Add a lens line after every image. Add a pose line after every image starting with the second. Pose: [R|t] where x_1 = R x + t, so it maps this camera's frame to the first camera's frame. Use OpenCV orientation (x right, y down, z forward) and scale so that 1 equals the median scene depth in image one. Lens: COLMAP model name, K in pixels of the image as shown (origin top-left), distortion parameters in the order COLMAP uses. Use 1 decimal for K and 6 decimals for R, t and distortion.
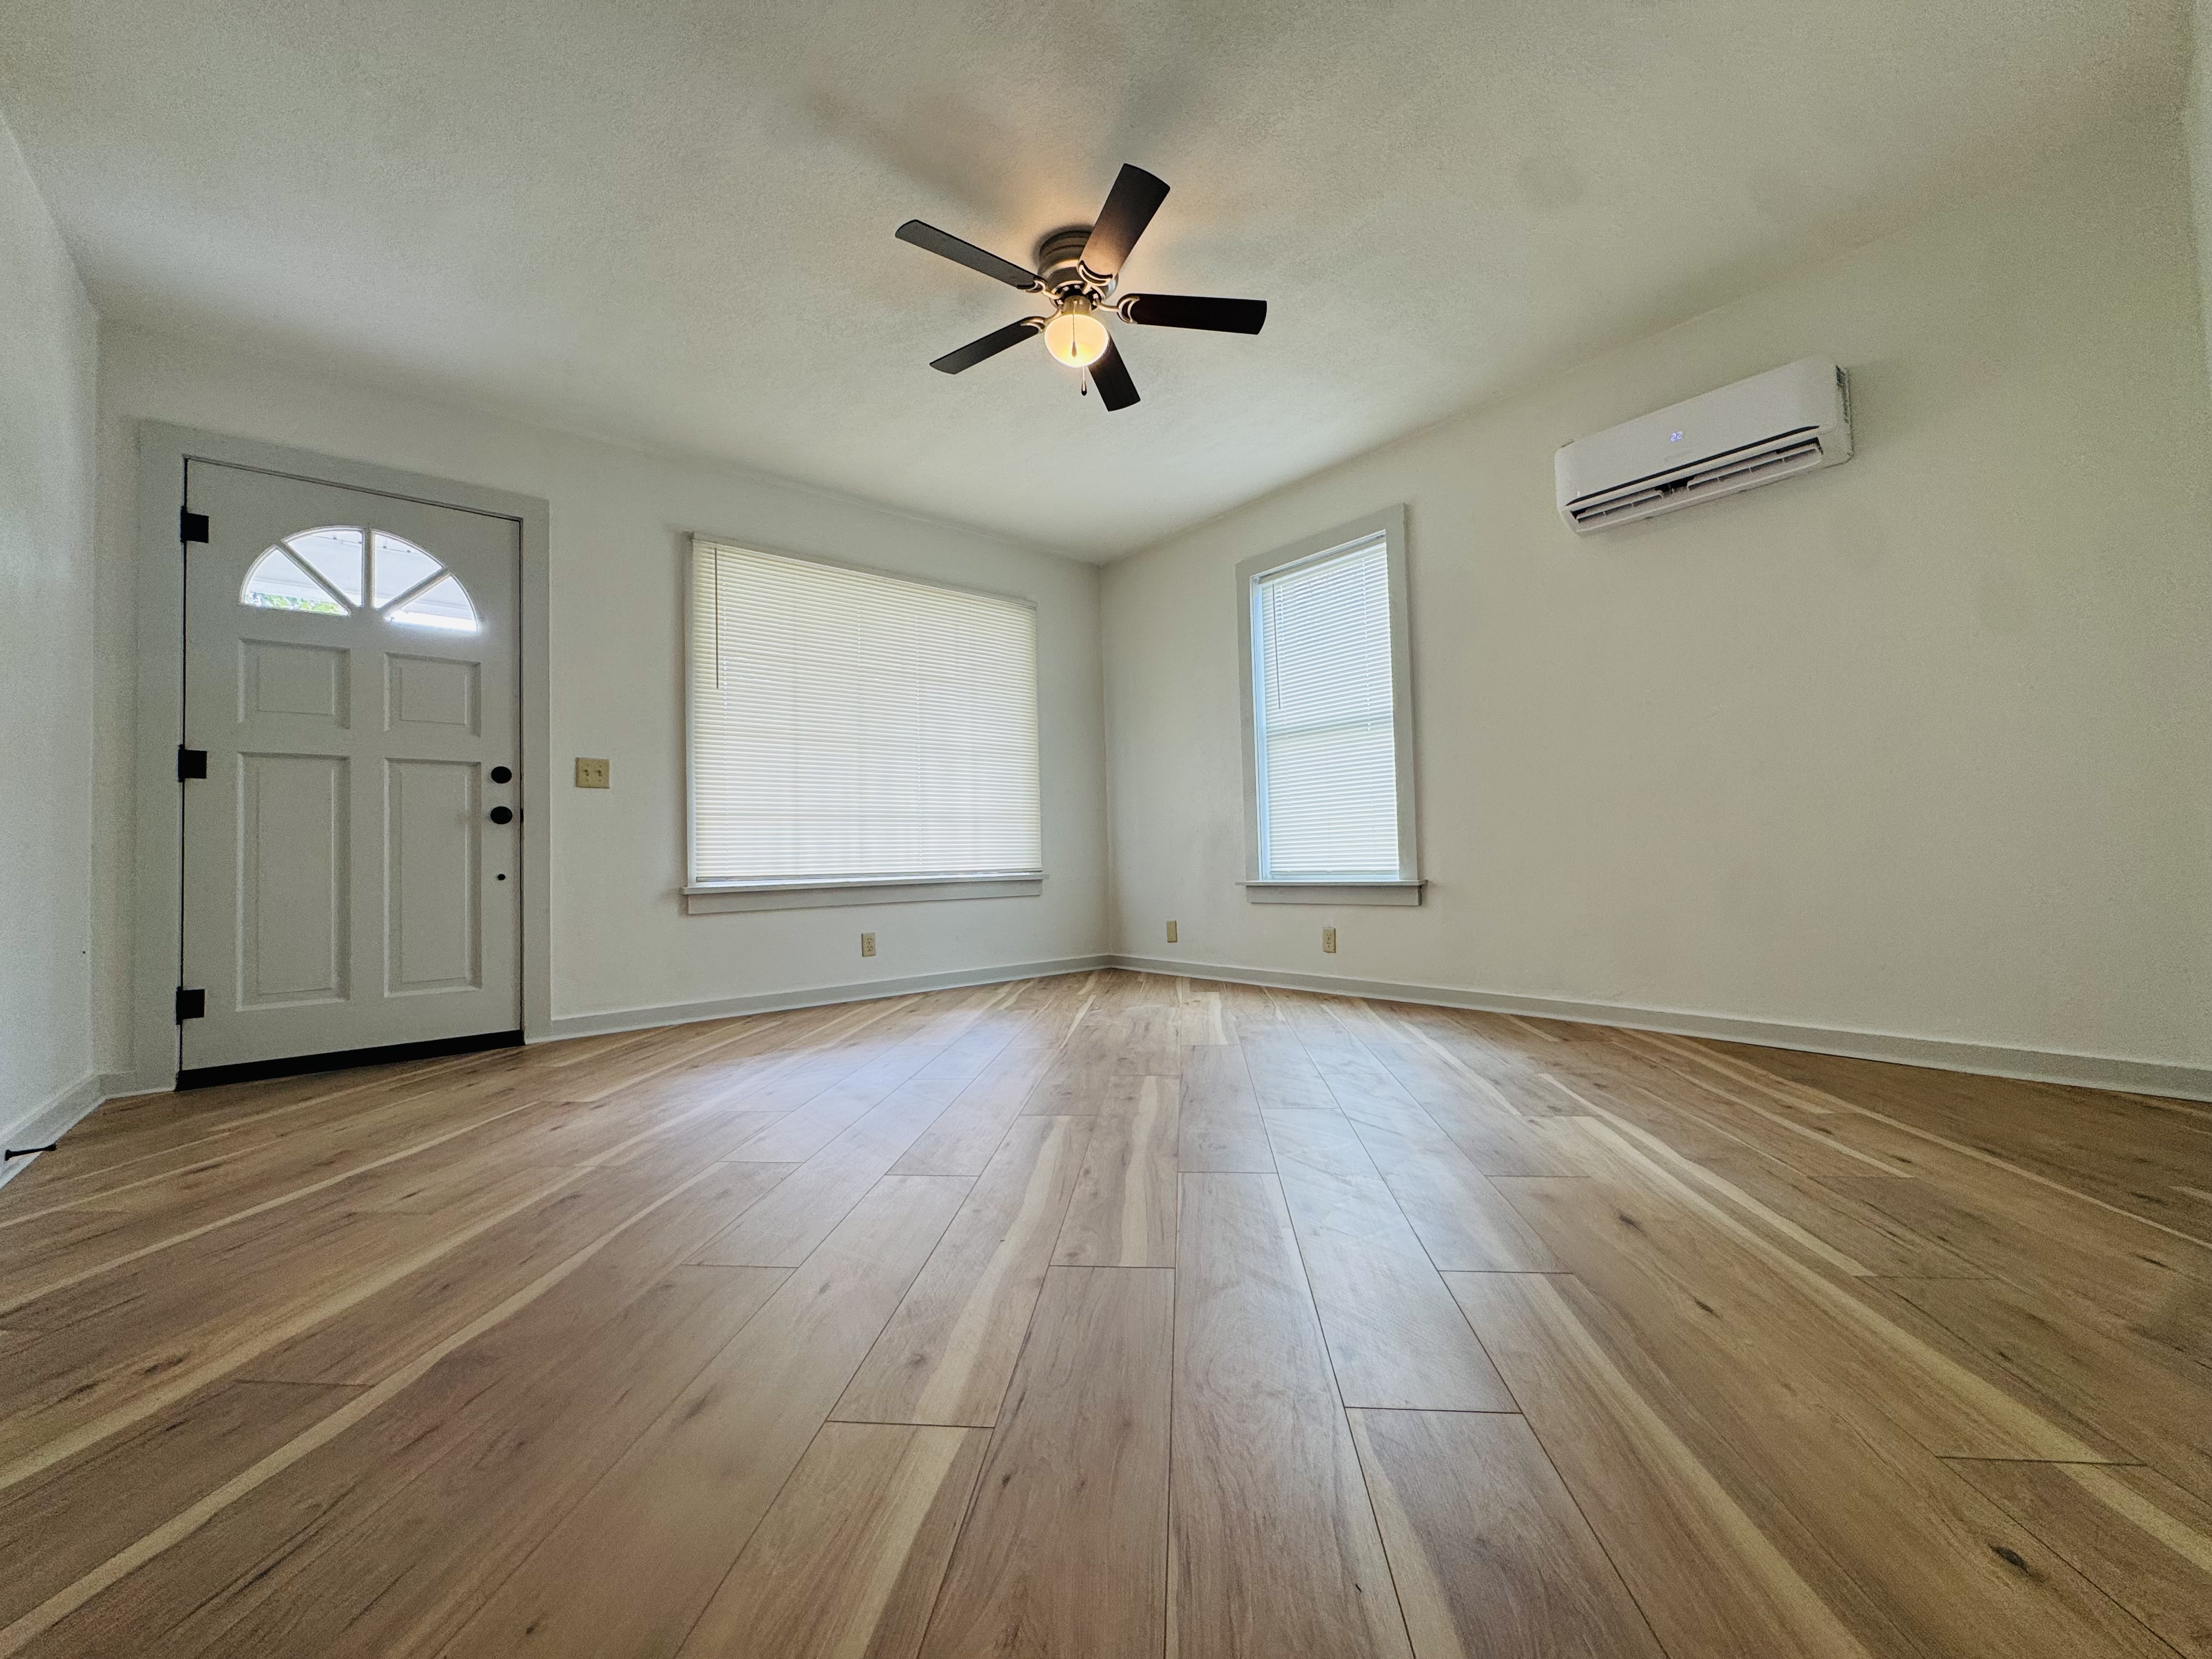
lens RADIAL K [[881.5, 0, 1104.7], [0, 881.5, 830.2], [0, 0, 1]] dist [-0.002918, 0.000449]
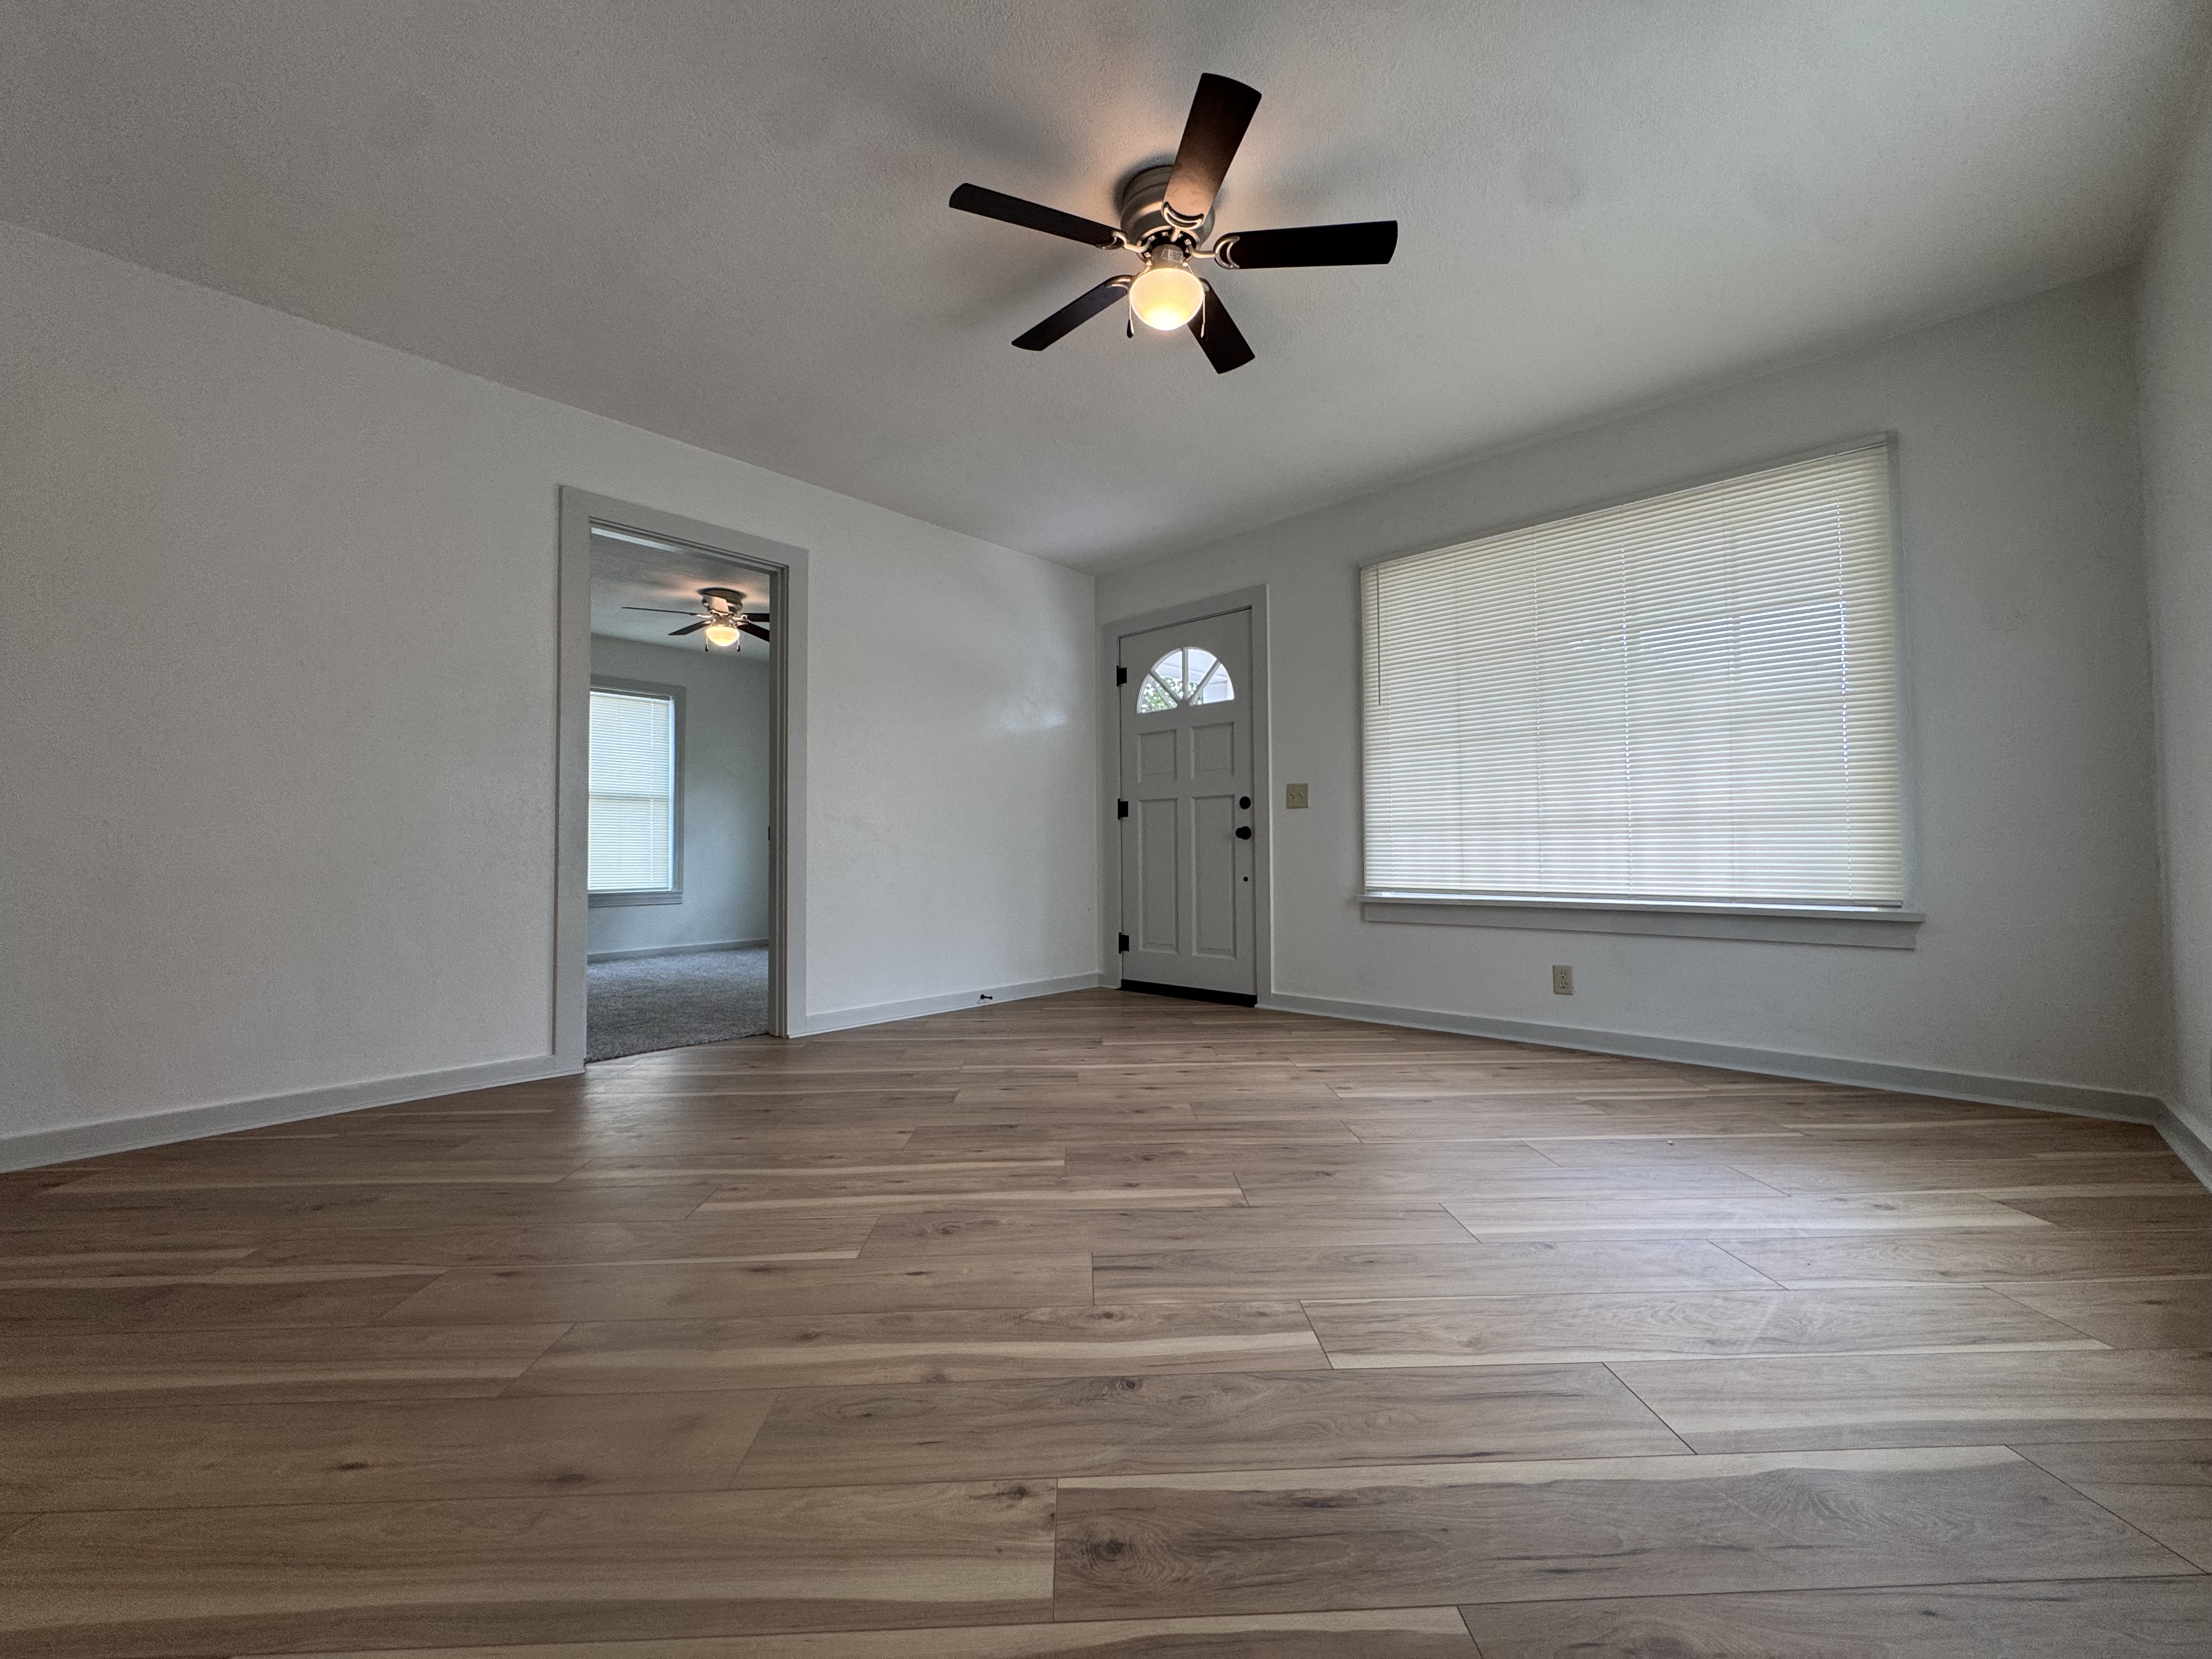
lens RADIAL K [[880.7, 0, 1103.9], [0, 880.7, 841.4], [0, 0, 1]] dist [-0.002394, -0.000087]
pose [[0.122081, 0.009532, -0.992474, 0.654201], [0.034504, 0.999309, 0.013842, -0.031984], [0.991920, -0.035934, 0.121668, 0.660438]]
